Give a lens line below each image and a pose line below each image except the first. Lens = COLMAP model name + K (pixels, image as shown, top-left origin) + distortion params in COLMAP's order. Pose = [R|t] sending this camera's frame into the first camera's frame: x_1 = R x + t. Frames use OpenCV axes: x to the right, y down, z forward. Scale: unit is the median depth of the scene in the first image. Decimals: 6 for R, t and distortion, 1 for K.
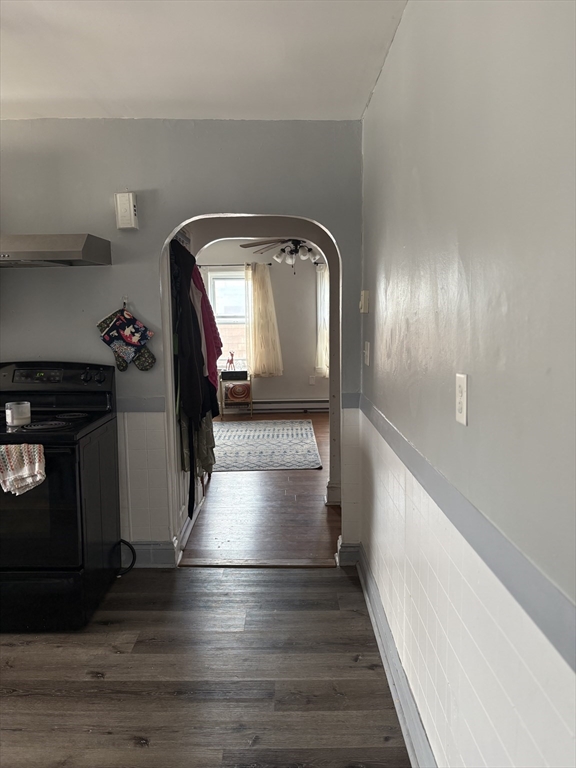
lens RADIAL K [[583.1, 0, 289.1], [0, 583.1, 385.3], [0, 0, 1]] dist [0.044133, -0.051487]
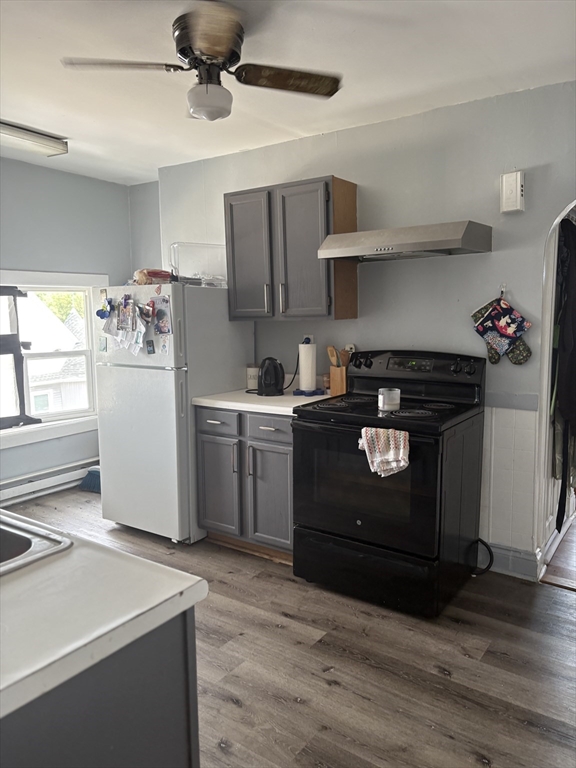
lens RADIAL K [[583.1, 0, 295.7], [0, 583.1, 386.3], [0, 0, 1]] dist [0.044133, -0.051487]
pose [[0.820508, 0.076681, -0.566468, -0.006991], [-0.066419, 0.997039, 0.038761, -0.003427], [0.567763, 0.005821, 0.823172, 0.035269]]
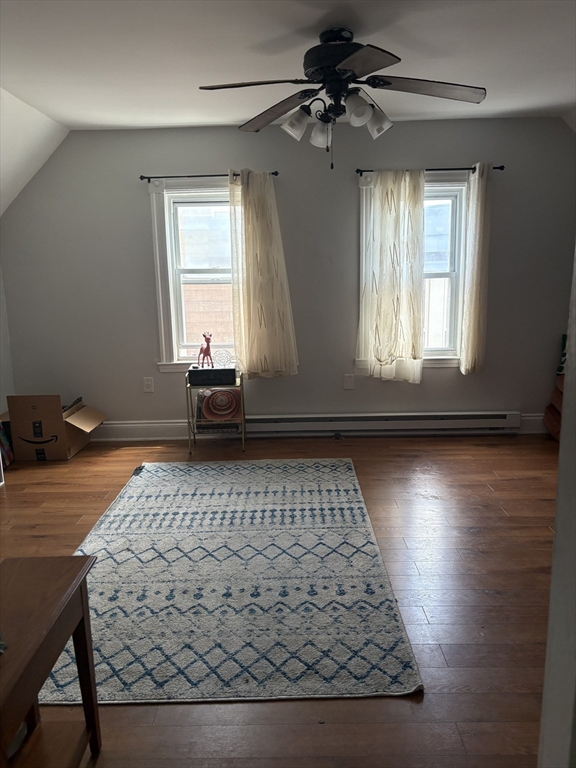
lens RADIAL K [[583.1, 0, 288.7], [0, 583.1, 383.4], [0, 0, 1]] dist [0.044133, -0.051487]
pose [[0.999949, -0.002062, -0.009881, -0.051285], [0.002737, 0.997622, 0.068871, -0.169227], [0.009715, -0.068895, 0.997577, 1.526266]]
